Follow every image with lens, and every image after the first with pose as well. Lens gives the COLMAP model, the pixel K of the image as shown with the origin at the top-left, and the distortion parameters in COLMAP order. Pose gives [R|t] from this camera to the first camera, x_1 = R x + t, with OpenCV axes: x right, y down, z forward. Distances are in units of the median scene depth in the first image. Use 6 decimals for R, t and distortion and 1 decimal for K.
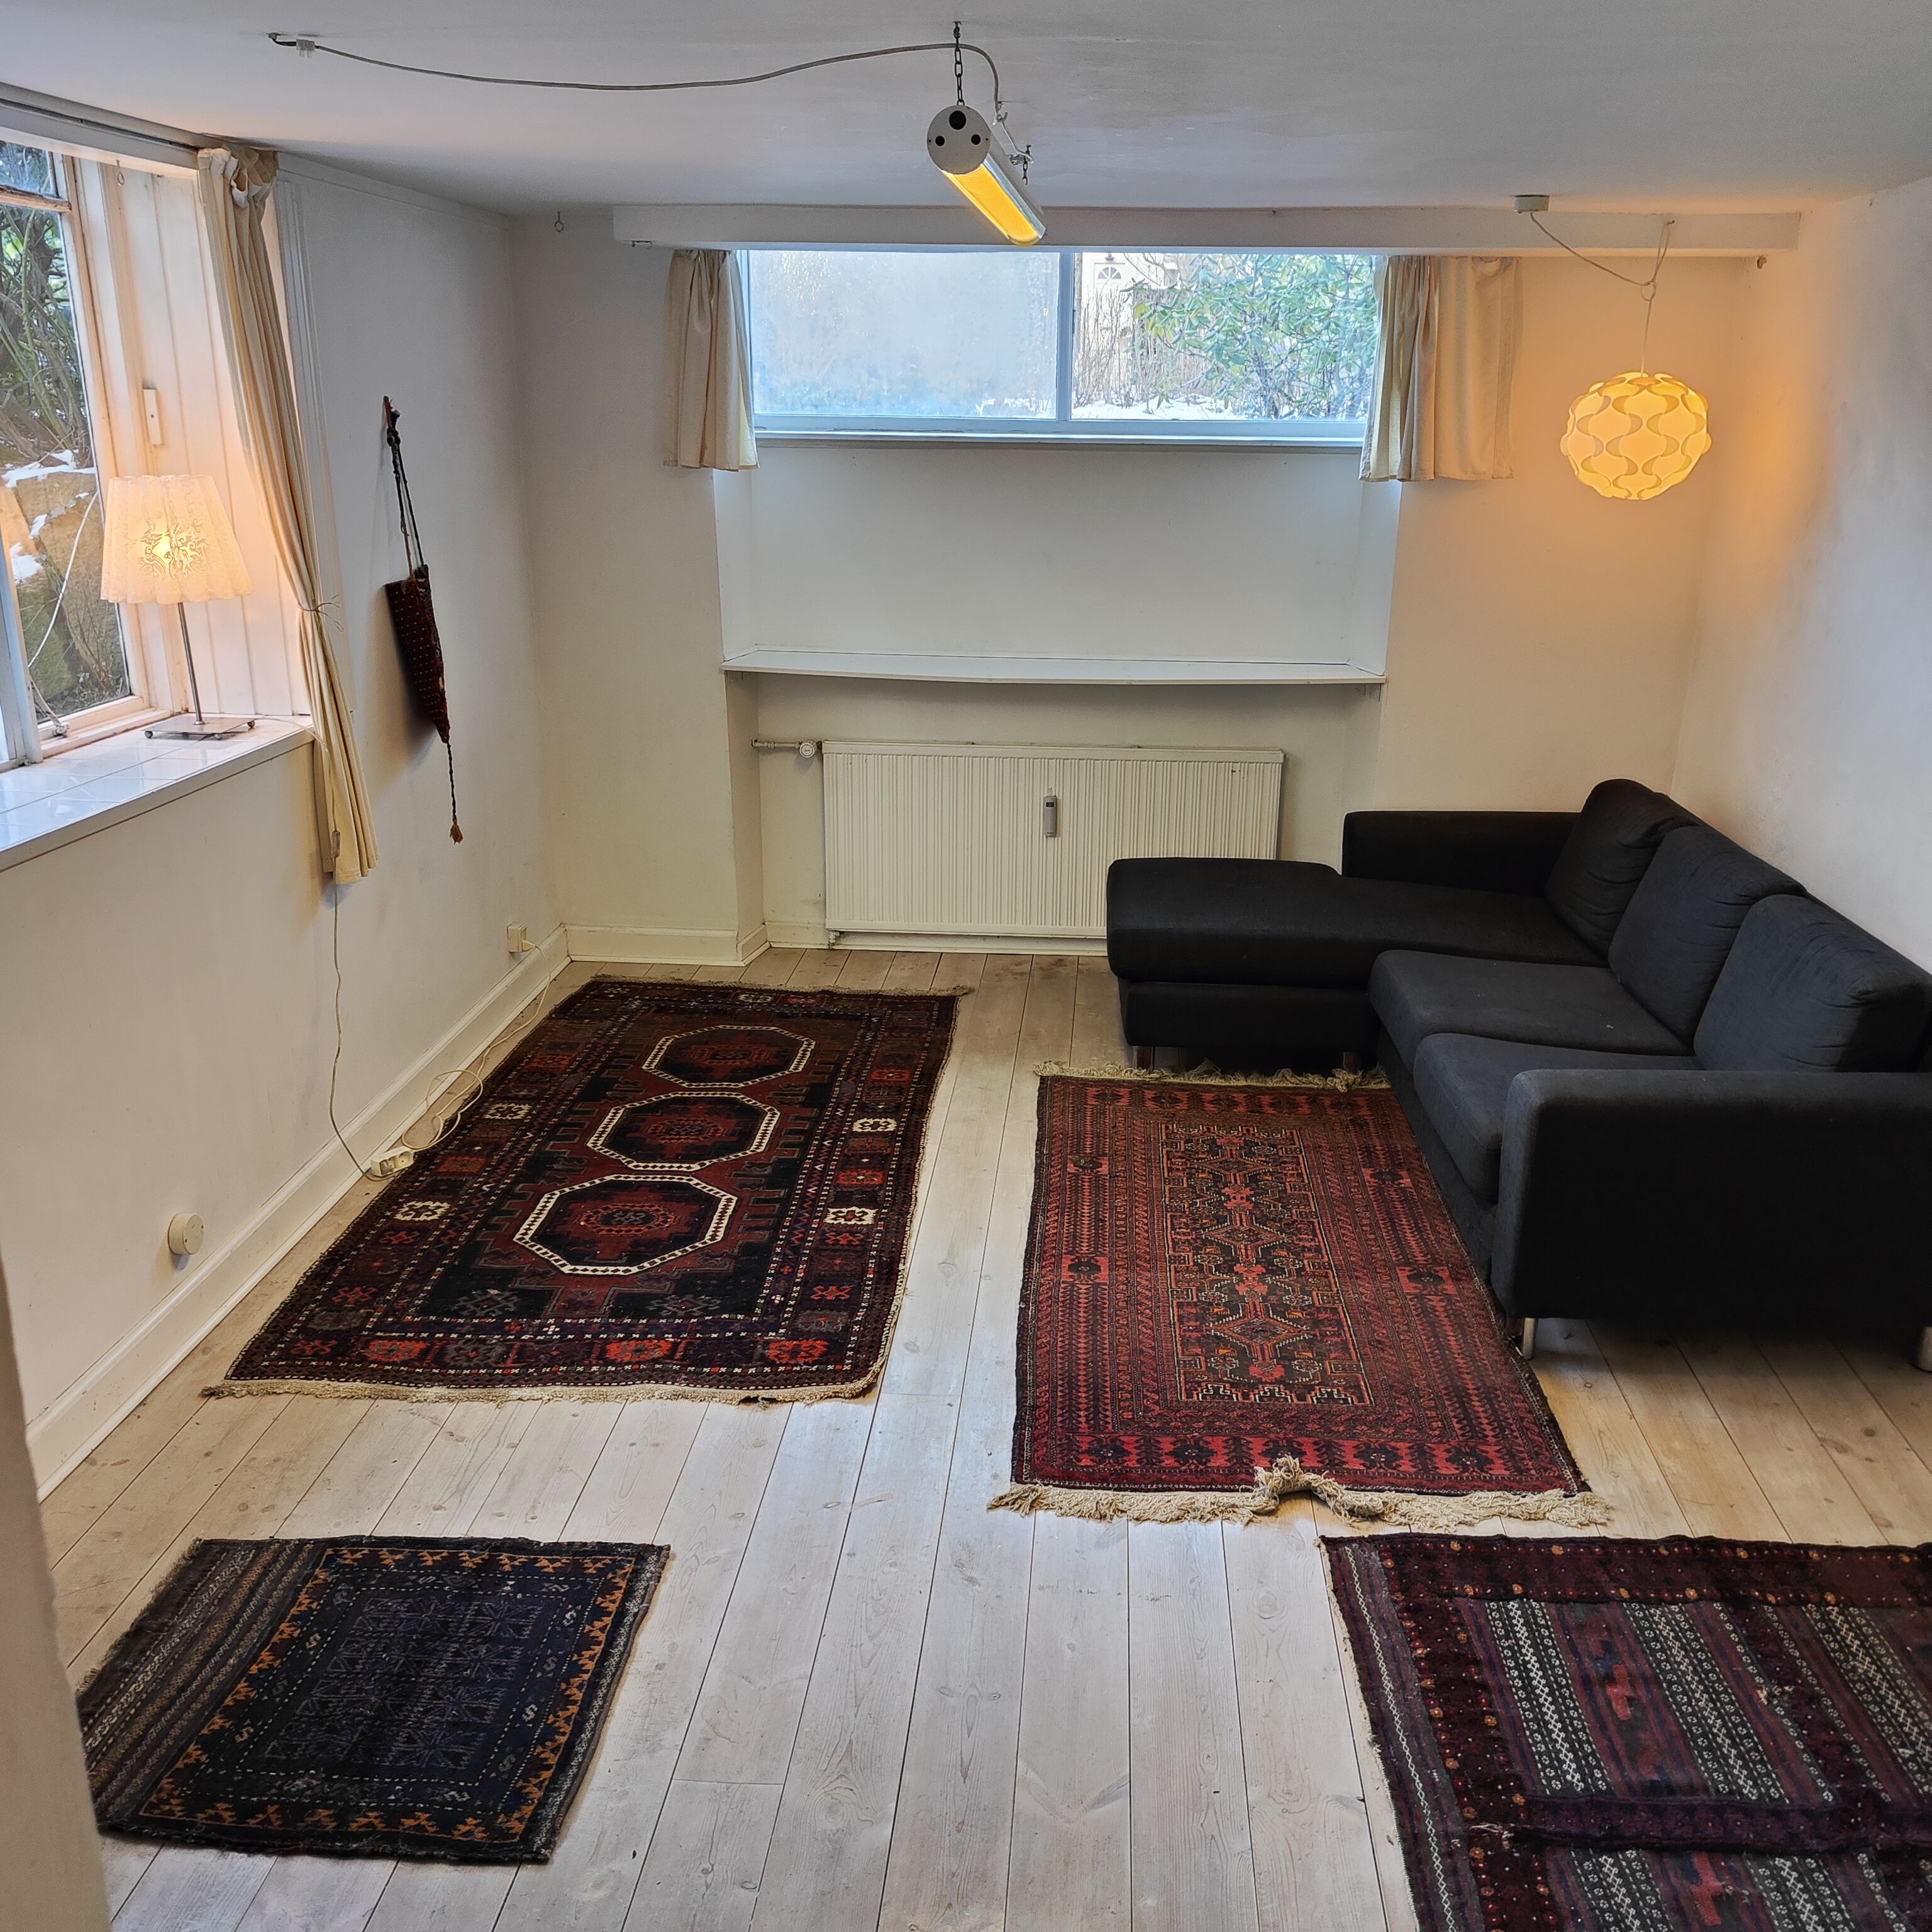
lens RADIAL K [[1789.6, 0, 973.4], [0, 1789.6, 964.3], [0, 0, 1]] dist [0.013845, 0.000000]
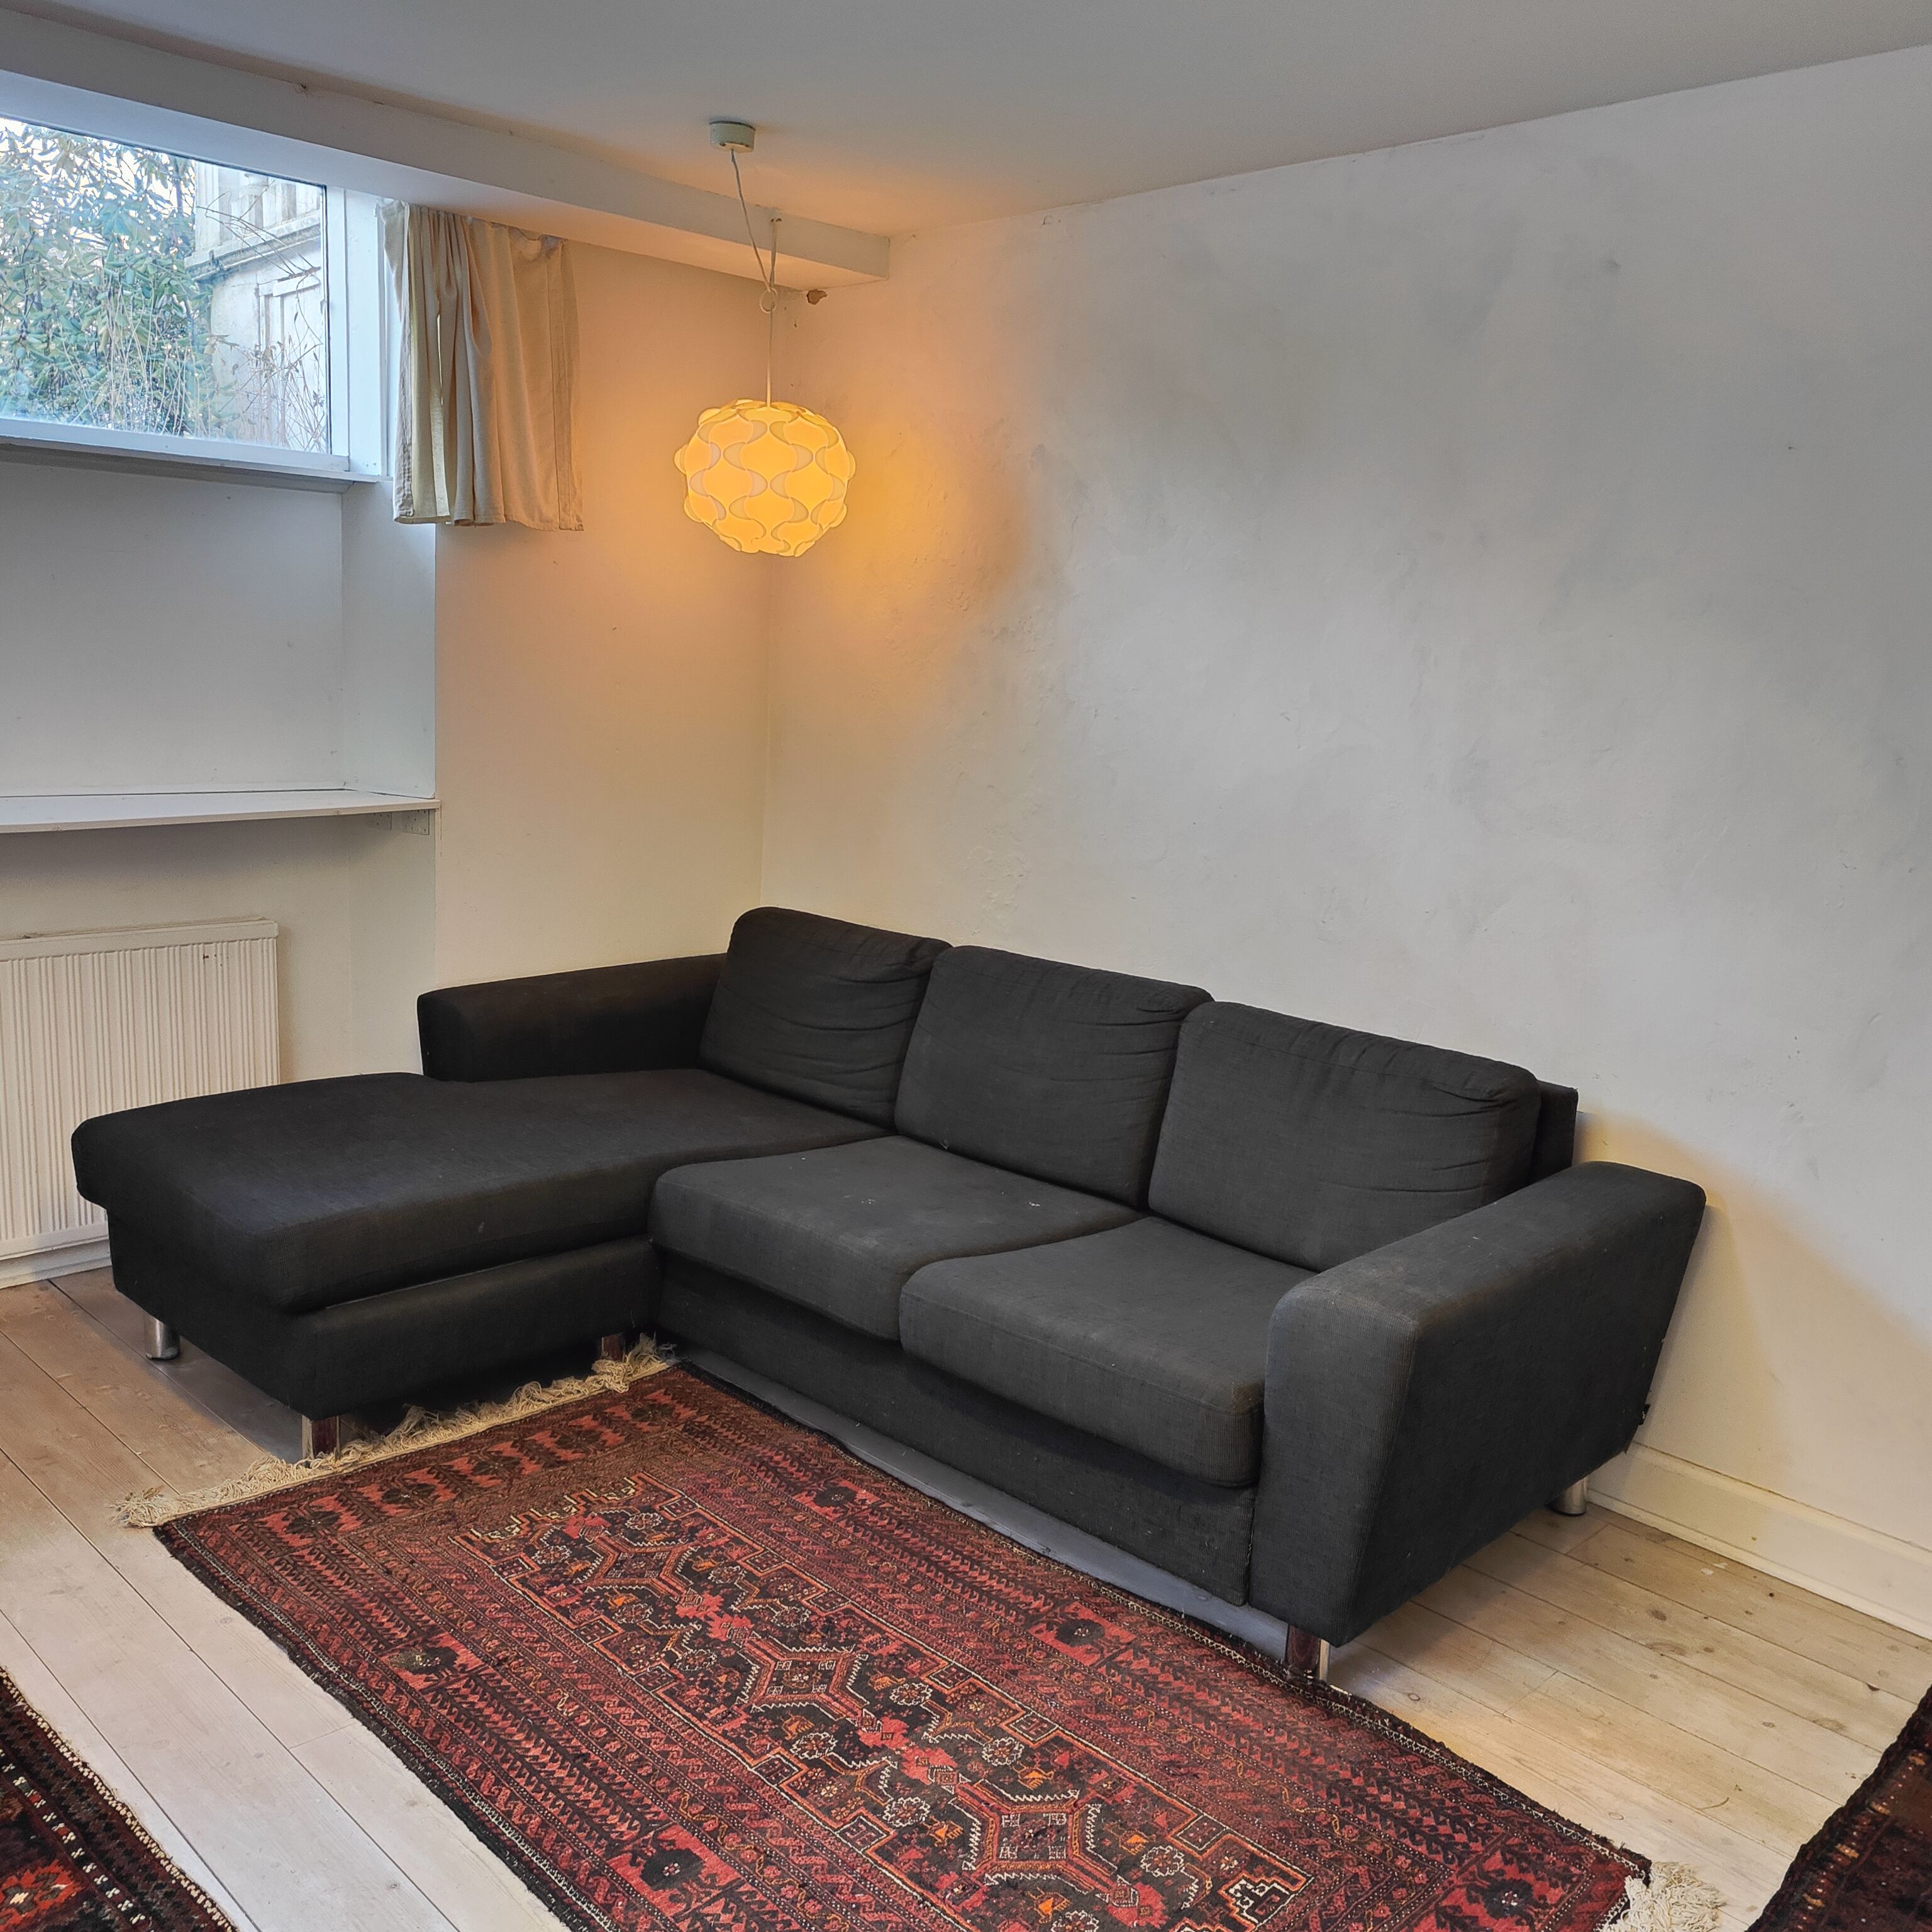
lens RADIAL K [[1789.6, 0, 955.1], [0, 1789.6, 979.1], [0, 0, 1]] dist [0.013845, 0.000000]
pose [[0.656230, -0.128671, 0.743509, -0.192158], [0.188264, 0.982111, 0.003799, -0.060123], [-0.730697, 0.137482, 0.668715, 0.420275]]
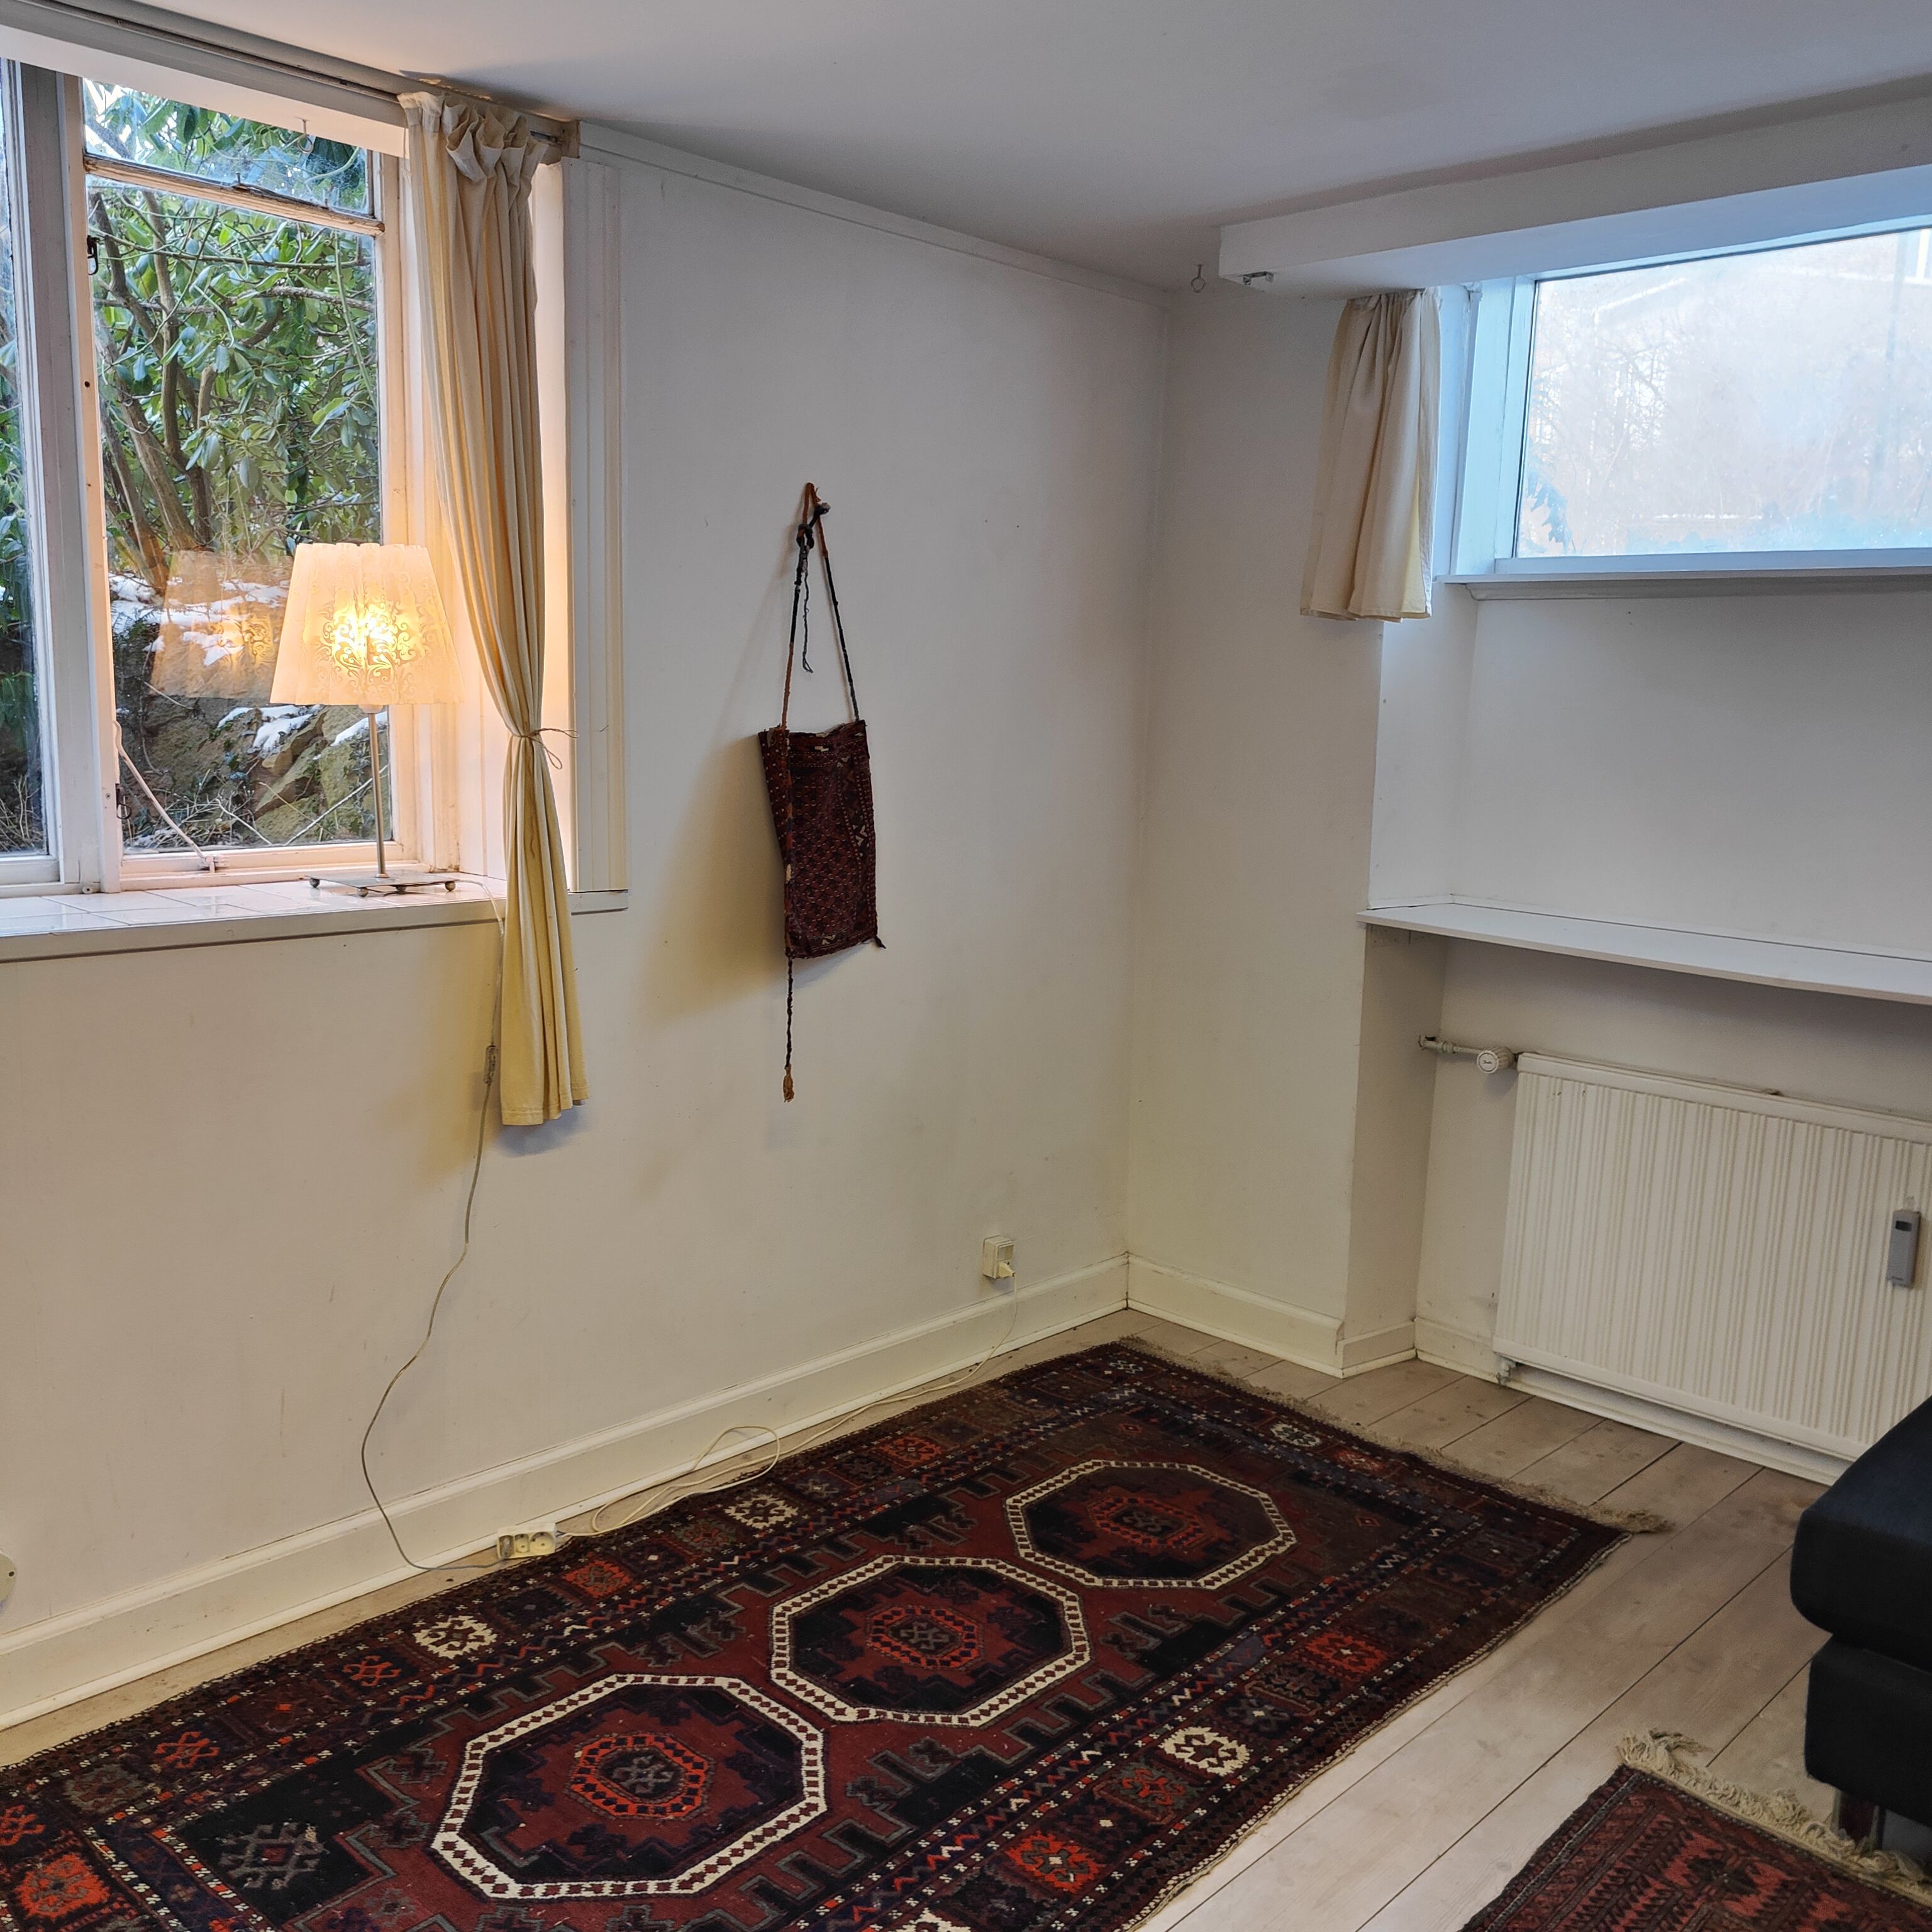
lens RADIAL K [[1789.6, 0, 960.7], [0, 1789.6, 965.1], [0, 0, 1]] dist [0.013845, 0.000000]
pose [[0.776501, 0.110448, -0.620361, 0.177209], [-0.212429, 0.972769, -0.092705, -0.065216], [0.593229, 0.203768, 0.778819, 0.466780]]
